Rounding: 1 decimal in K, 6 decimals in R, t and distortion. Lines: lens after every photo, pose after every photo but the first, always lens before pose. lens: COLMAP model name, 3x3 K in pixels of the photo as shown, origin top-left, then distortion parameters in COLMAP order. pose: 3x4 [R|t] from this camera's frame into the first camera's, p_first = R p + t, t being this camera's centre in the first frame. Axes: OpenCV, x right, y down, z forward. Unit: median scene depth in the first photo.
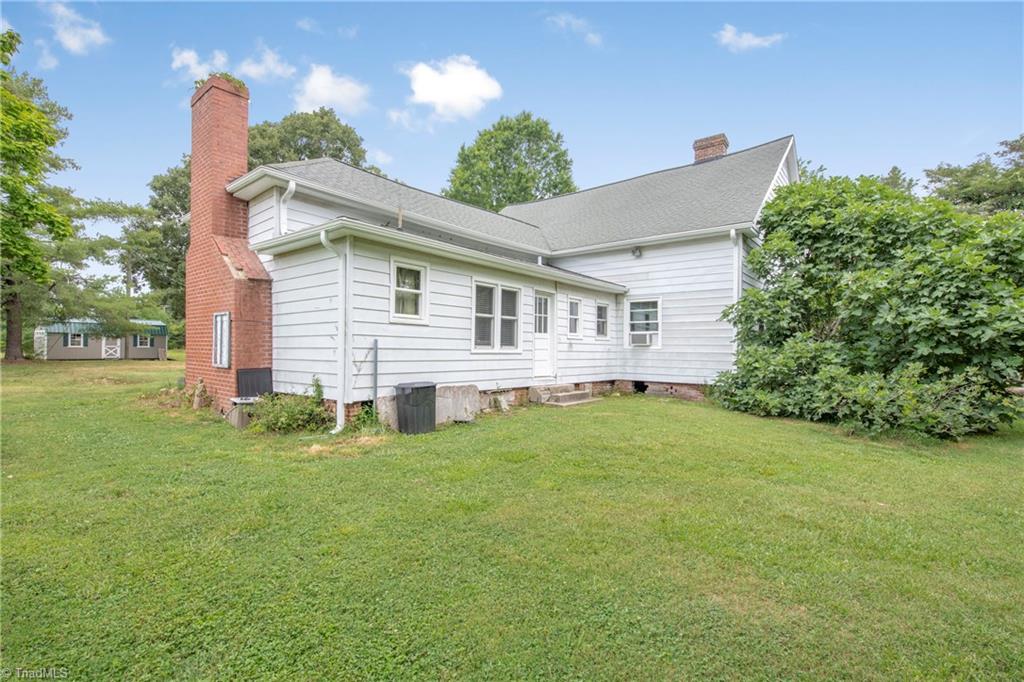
lens RADIAL K [[472.1, 0, 507.2], [0, 472.1, 346.3], [0, 0, 1]] dist [-0.004786, -0.001319]
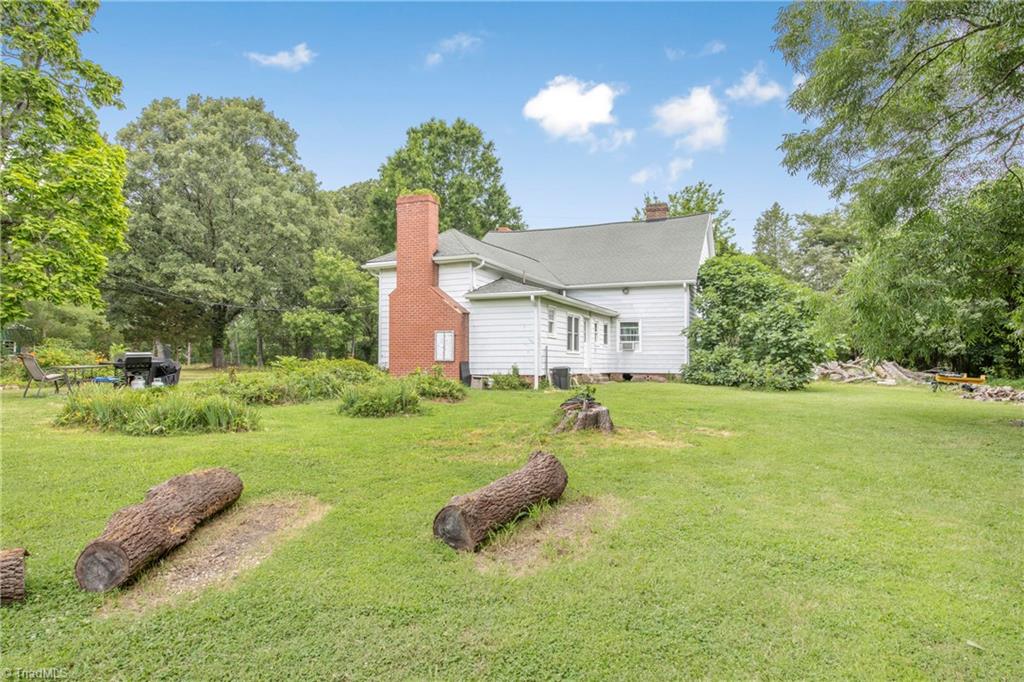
lens RADIAL K [[621.4, 0, 512.7], [0, 621.4, 336.0], [0, 0, 1]] dist [0.007261, 0.001922]
pose [[0.963366, 0.006596, 0.268107, -0.807835], [0.002405, 0.999445, -0.033230, 0.023857], [-0.268178, 0.032658, 0.962816, -1.117215]]
